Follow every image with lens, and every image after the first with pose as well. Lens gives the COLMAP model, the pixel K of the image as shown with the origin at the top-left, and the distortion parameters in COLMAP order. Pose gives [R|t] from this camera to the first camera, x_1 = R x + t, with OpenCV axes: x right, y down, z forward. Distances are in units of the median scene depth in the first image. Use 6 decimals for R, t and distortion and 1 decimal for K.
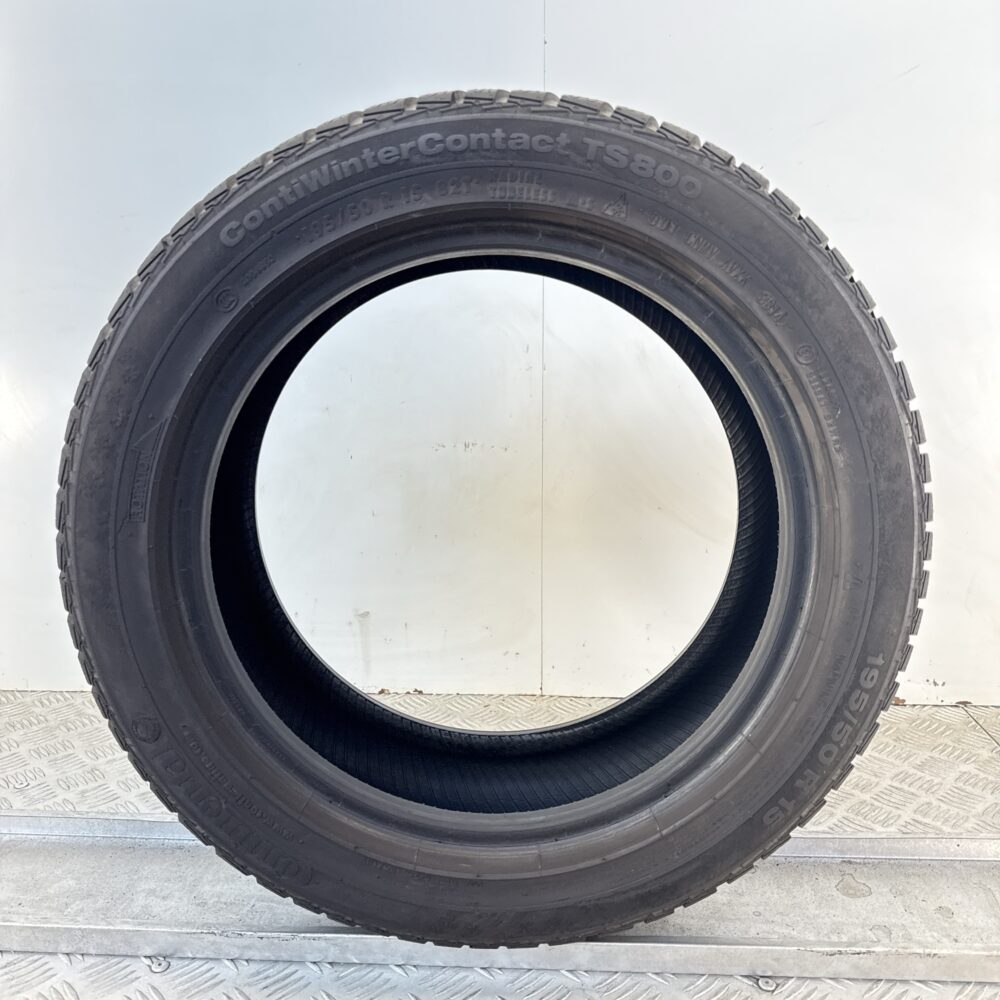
lens RADIAL K [[886.3, 0, 500.6], [0, 886.3, 487.2], [0, 0, 1]] dist [0.121124, -0.279201]
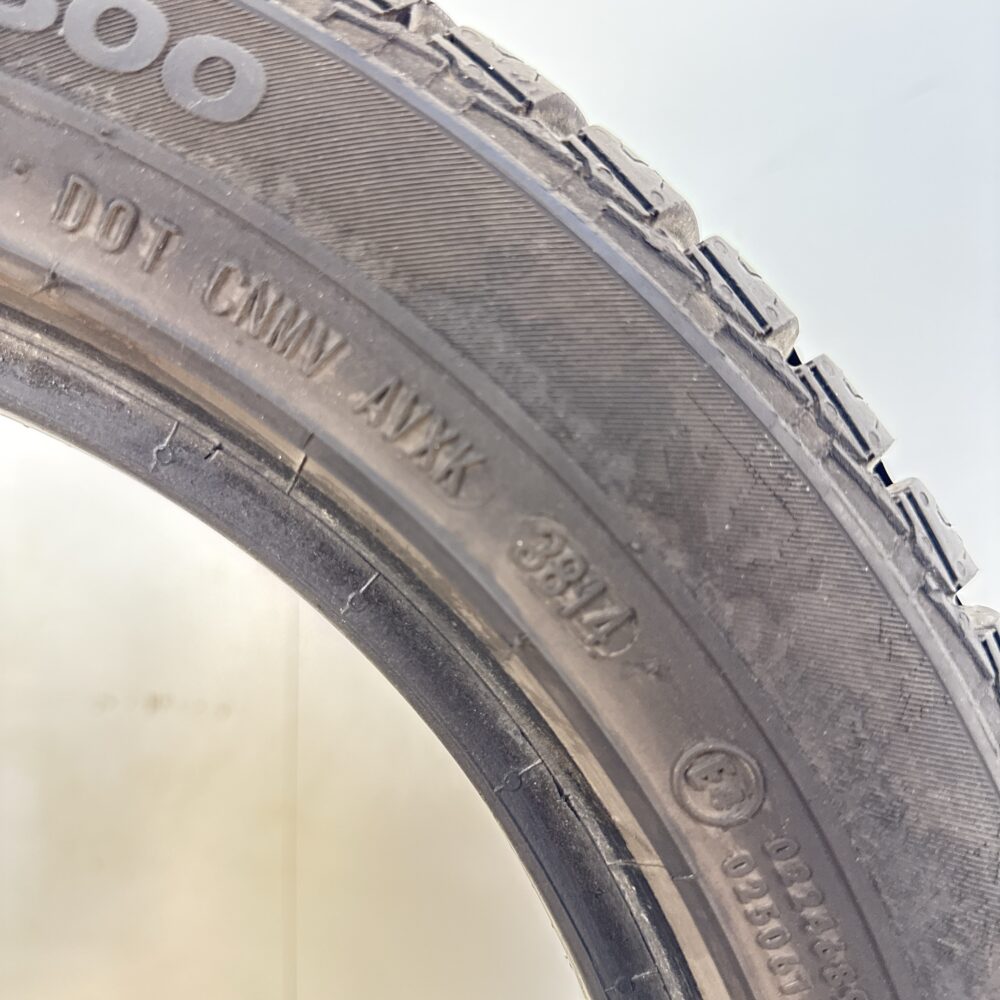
lens RADIAL K [[886.3, 0, 500.6], [0, 886.3, 487.2], [0, 0, 1]] dist [0.121124, -0.279201]
pose [[0.998838, 0.030442, 0.037364, 0.250118], [-0.025216, 0.990776, -0.133142, -0.177729], [-0.041073, 0.132045, 0.990392, 0.695794]]
